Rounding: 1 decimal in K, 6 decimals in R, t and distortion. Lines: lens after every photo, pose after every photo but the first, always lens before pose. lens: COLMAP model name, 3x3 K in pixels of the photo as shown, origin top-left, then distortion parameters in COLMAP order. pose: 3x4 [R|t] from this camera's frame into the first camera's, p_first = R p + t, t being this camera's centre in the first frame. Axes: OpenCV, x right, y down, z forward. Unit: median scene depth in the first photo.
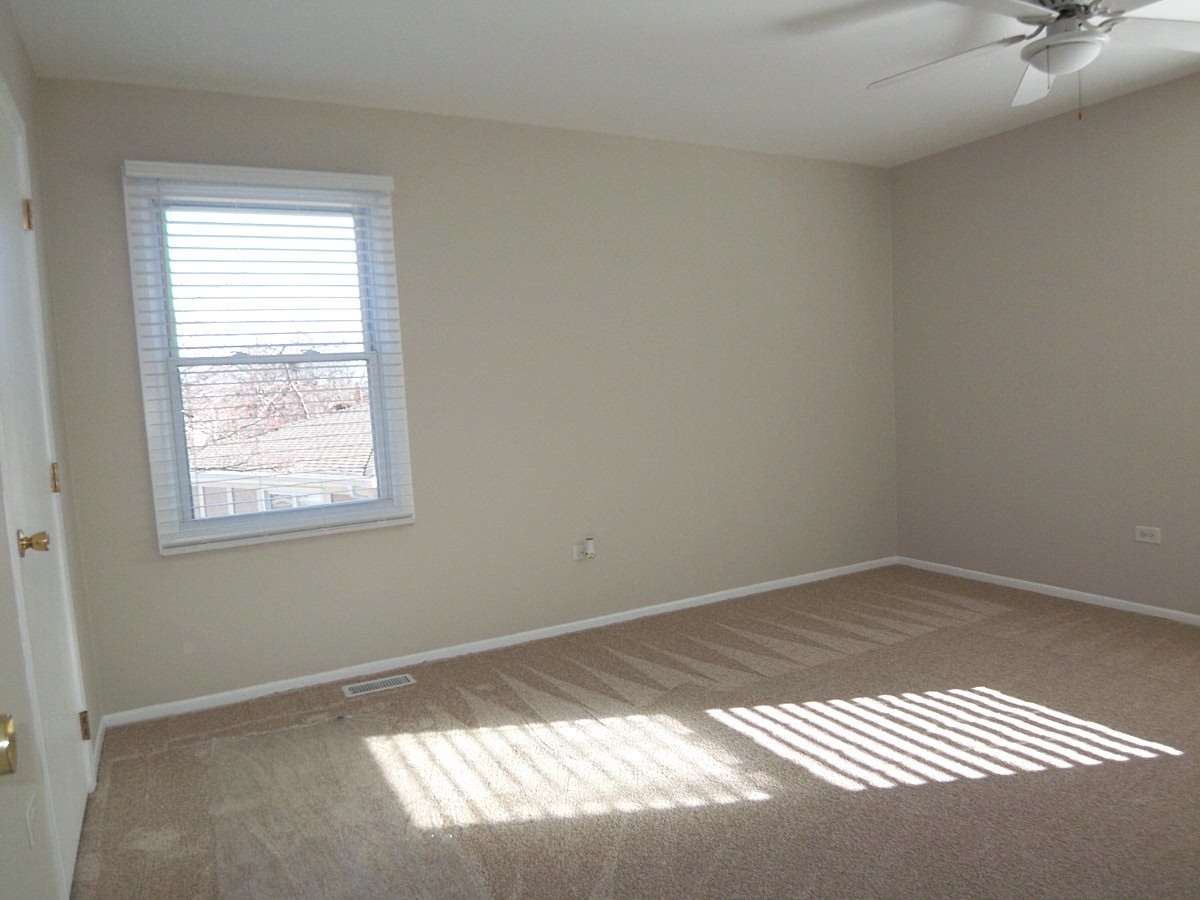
lens RADIAL K [[823.9, 0, 604.4], [0, 823.9, 452.2], [0, 0, 1]] dist [-0.002475, -0.045308]
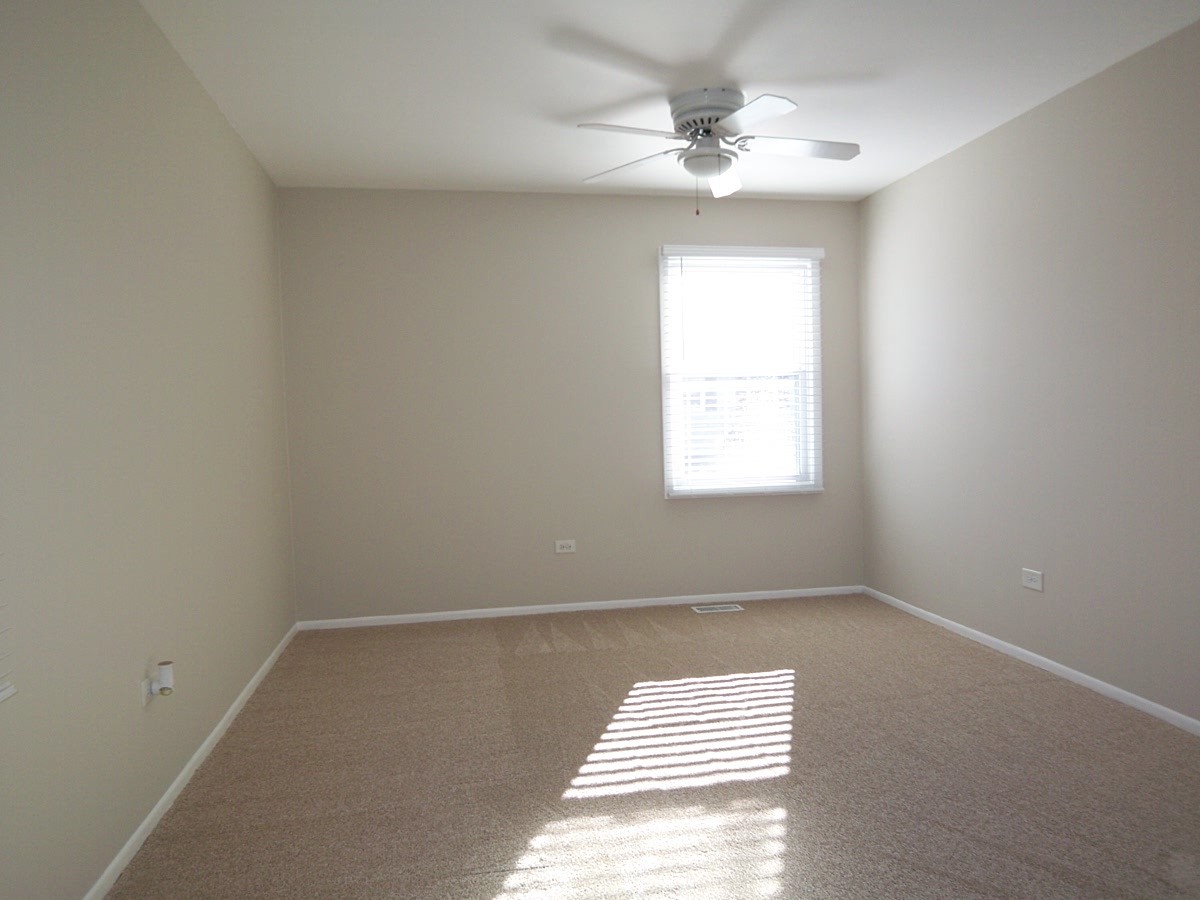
lens RADIAL K [[823.9, 0, 604.4], [0, 823.9, 452.2], [0, 0, 1]] dist [-0.002475, -0.045308]
pose [[0.314238, -0.000553, 0.949344, -0.637435], [0.086644, 0.995843, -0.028100, -0.003083], [-0.945382, 0.091085, 0.312979, 0.665816]]
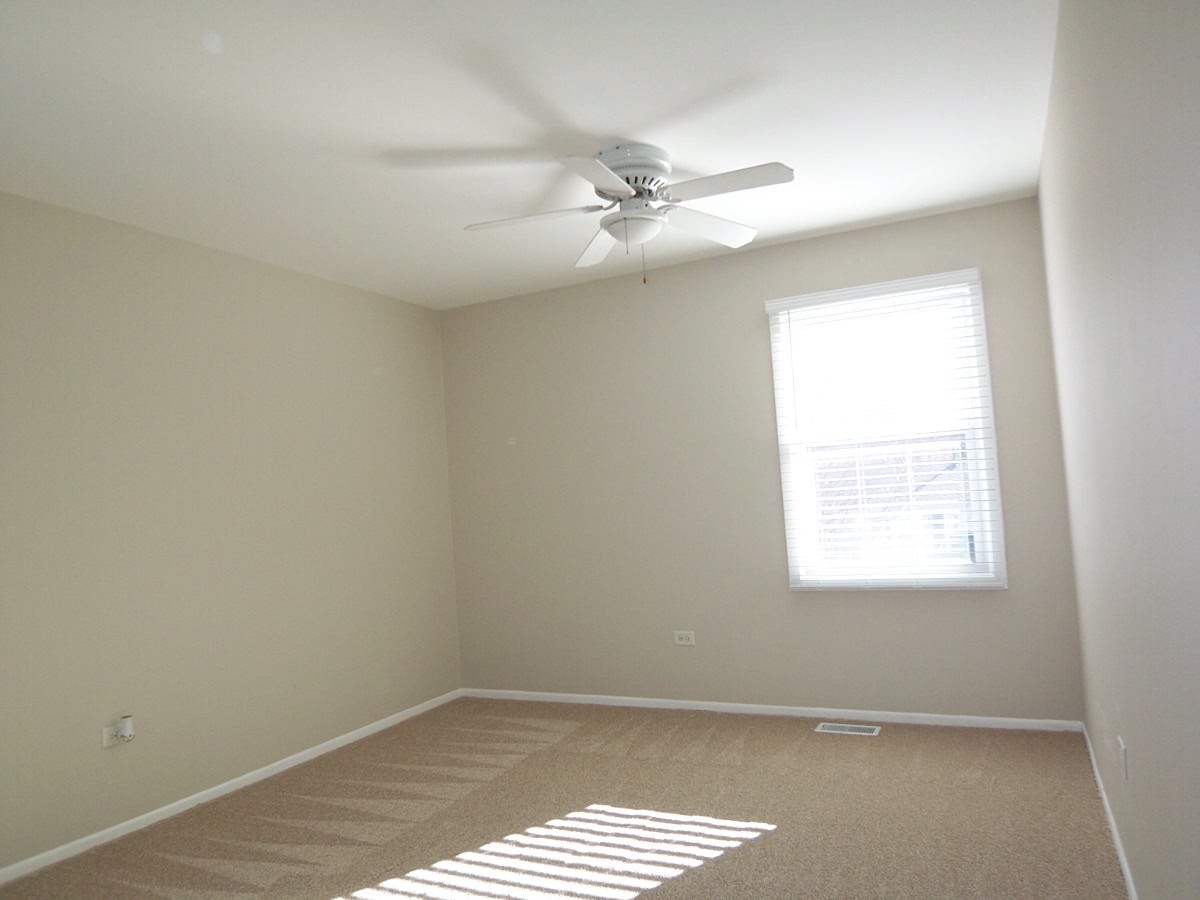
lens RADIAL K [[823.9, 0, 604.4], [0, 823.9, 452.2], [0, 0, 1]] dist [-0.002475, -0.045308]
pose [[0.822006, 0.023345, 0.569000, -0.123477], [0.071642, 0.986982, -0.143992, 0.000878], [-0.564954, 0.159127, 0.809633, 0.092329]]
